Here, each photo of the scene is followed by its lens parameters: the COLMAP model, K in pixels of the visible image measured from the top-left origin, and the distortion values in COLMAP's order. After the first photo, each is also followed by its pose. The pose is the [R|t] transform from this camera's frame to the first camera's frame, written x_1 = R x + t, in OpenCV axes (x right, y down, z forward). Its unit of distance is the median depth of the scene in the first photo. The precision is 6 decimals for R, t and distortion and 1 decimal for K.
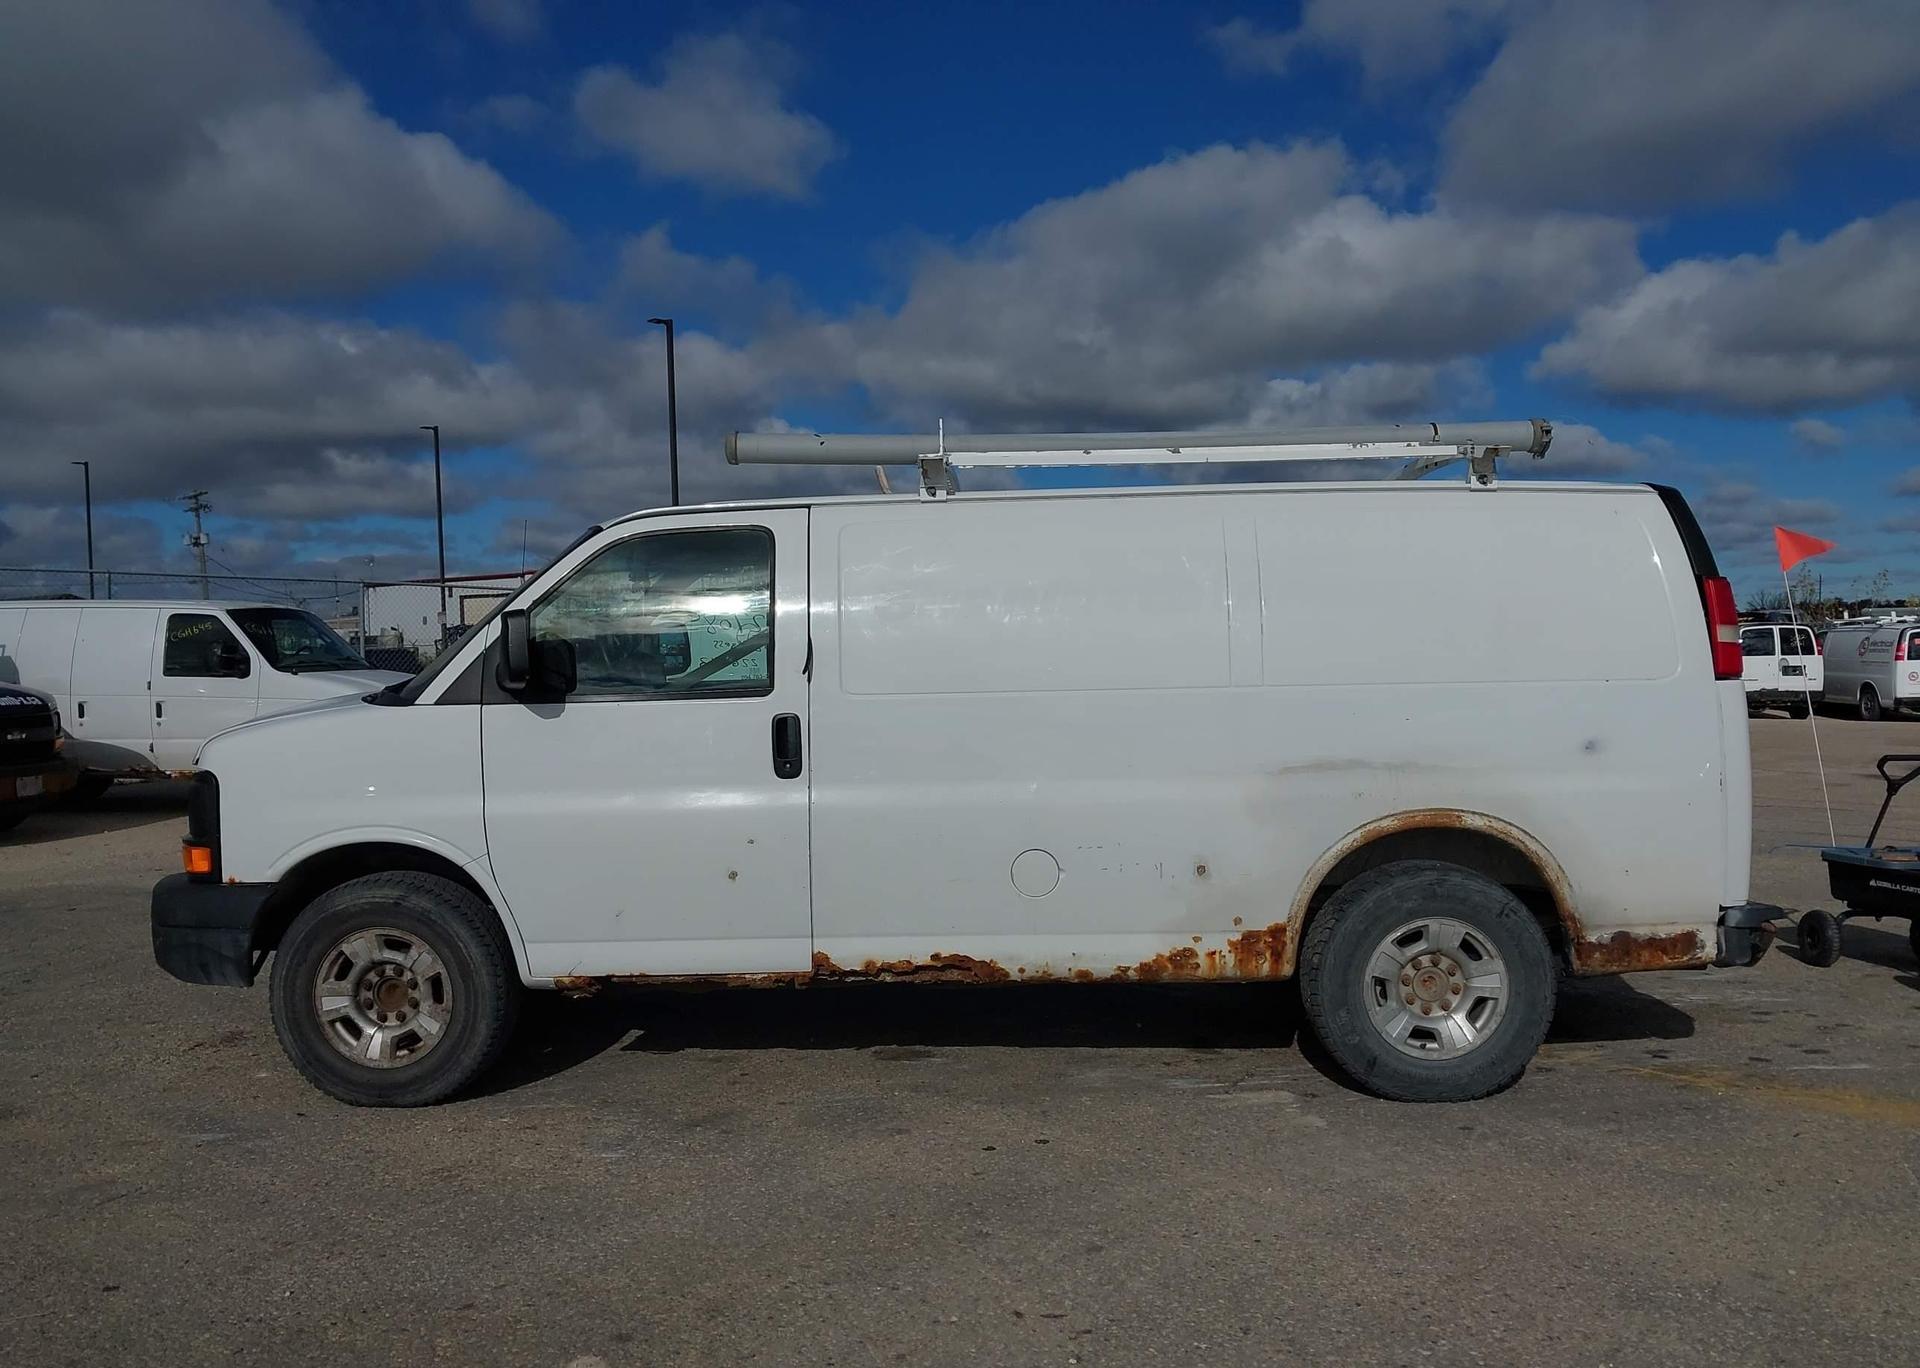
lens RADIAL K [[1497.4, 0, 940.1], [0, 1497.4, 686.9], [0, 0, 1]] dist [0.080437, -0.149545]
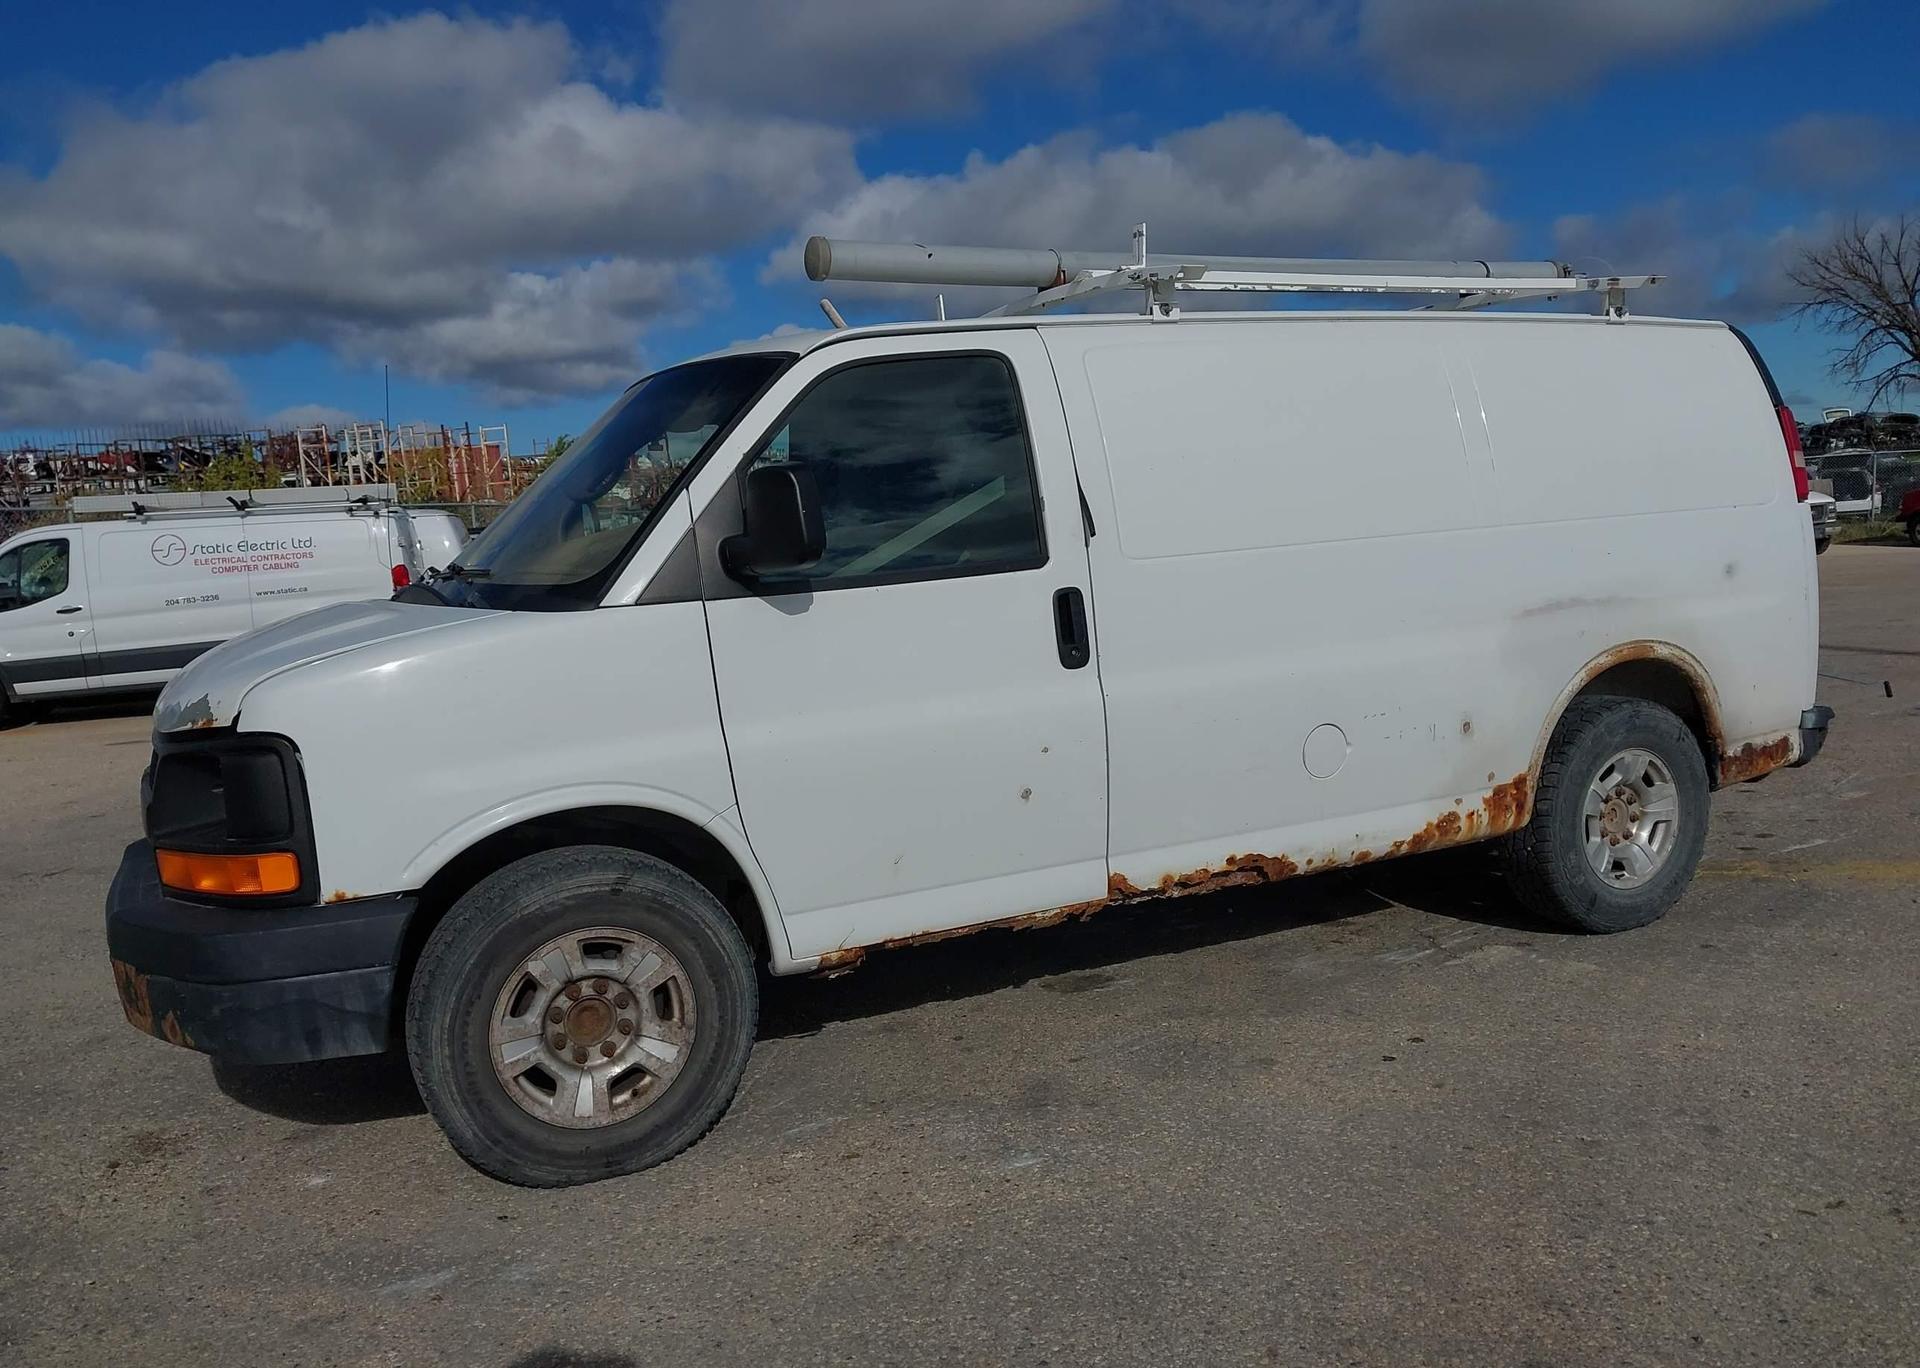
lens RADIAL K [[1535.9, 0, 925.2], [0, 1535.9, 684.4], [0, 0, 1]] dist [0.030788, -0.052563]
pose [[0.884022, -0.089274, 0.458840, -0.551972], [0.062746, 0.995373, 0.072775, 0.004948], [-0.463214, -0.035544, 0.885533, 0.305628]]
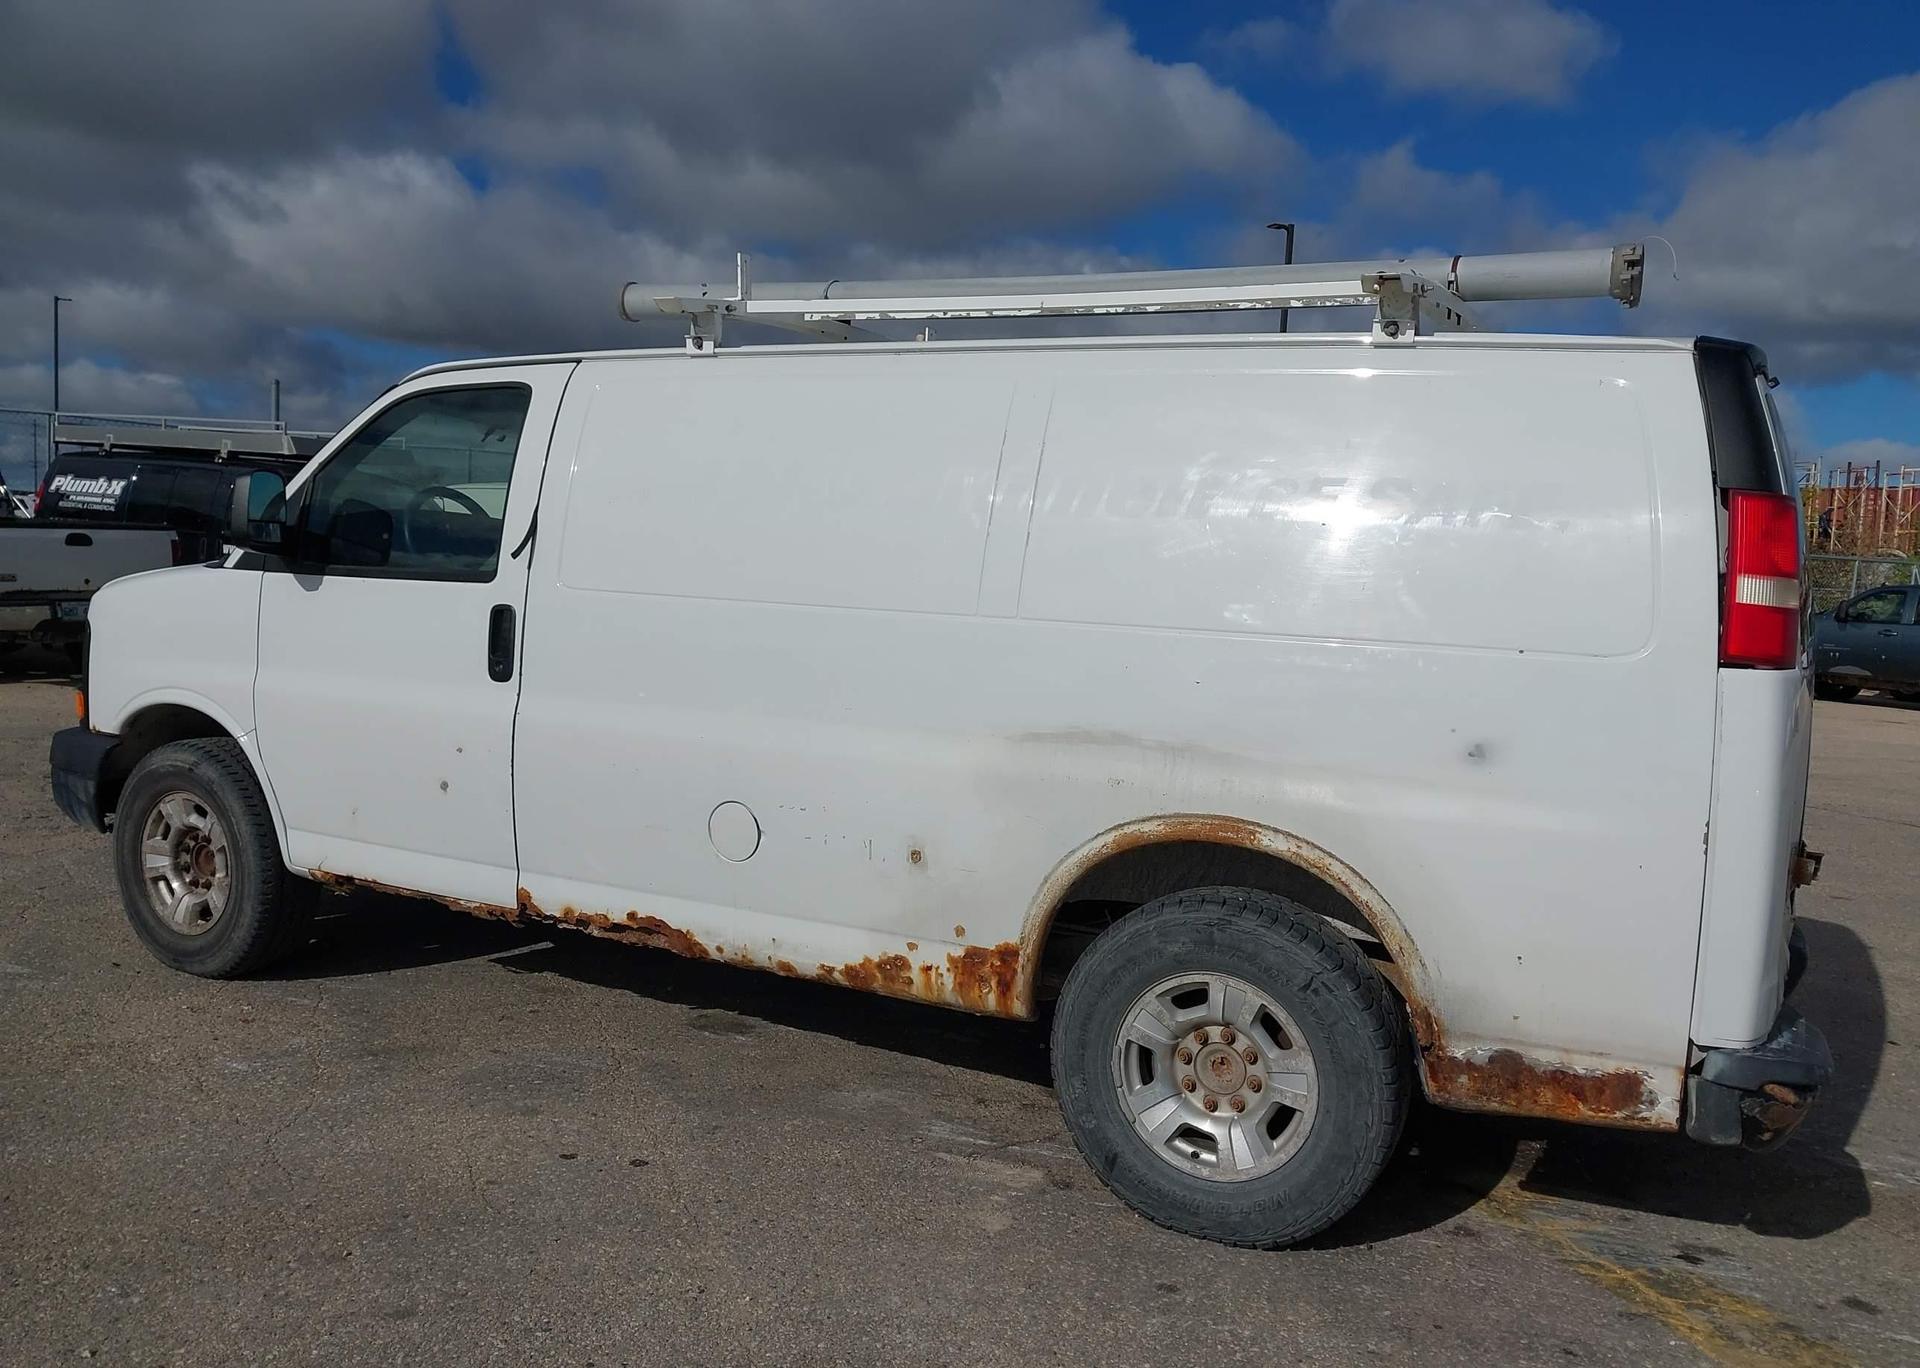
lens RADIAL K [[1481.3, 0, 960.0], [0, 1481.3, 684.0], [0, 0, 1]] dist [0.110213, -0.180265]
pose [[0.899889, 0.098362, -0.424881, 0.492583], [-0.078781, 0.994870, 0.063462, -0.011743], [0.428944, -0.023636, 0.903022, 0.339621]]
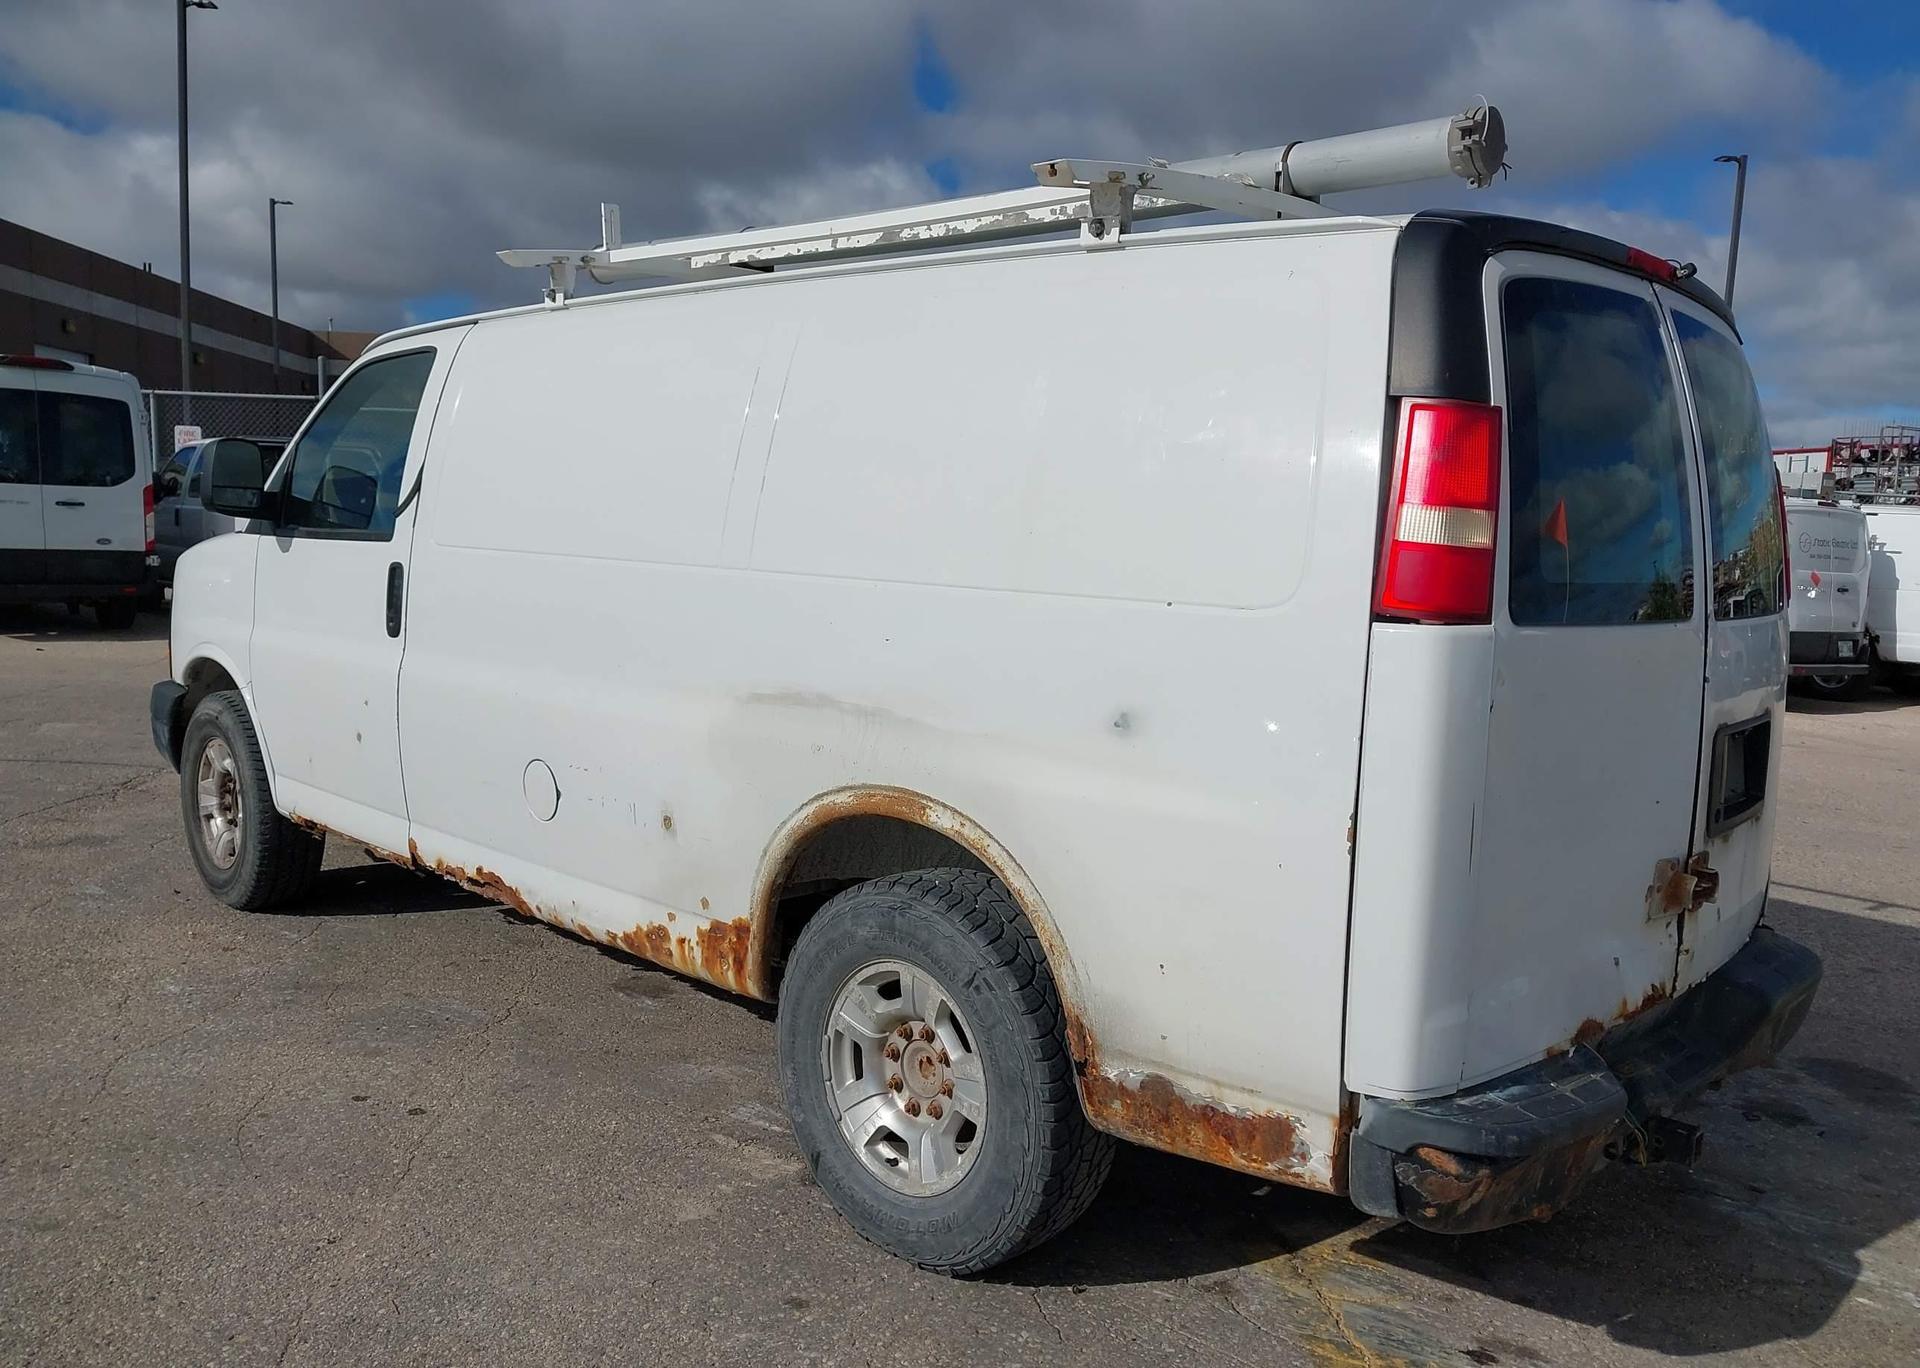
lens RADIAL K [[1497.4, 0, 940.1], [0, 1497.4, 686.9], [0, 0, 1]] dist [0.080437, -0.149545]
pose [[0.735915, 0.120360, -0.666290, 0.724332], [-0.072968, 0.992440, 0.098683, -0.020469], [0.673131, -0.024005, 0.739134, 0.556121]]
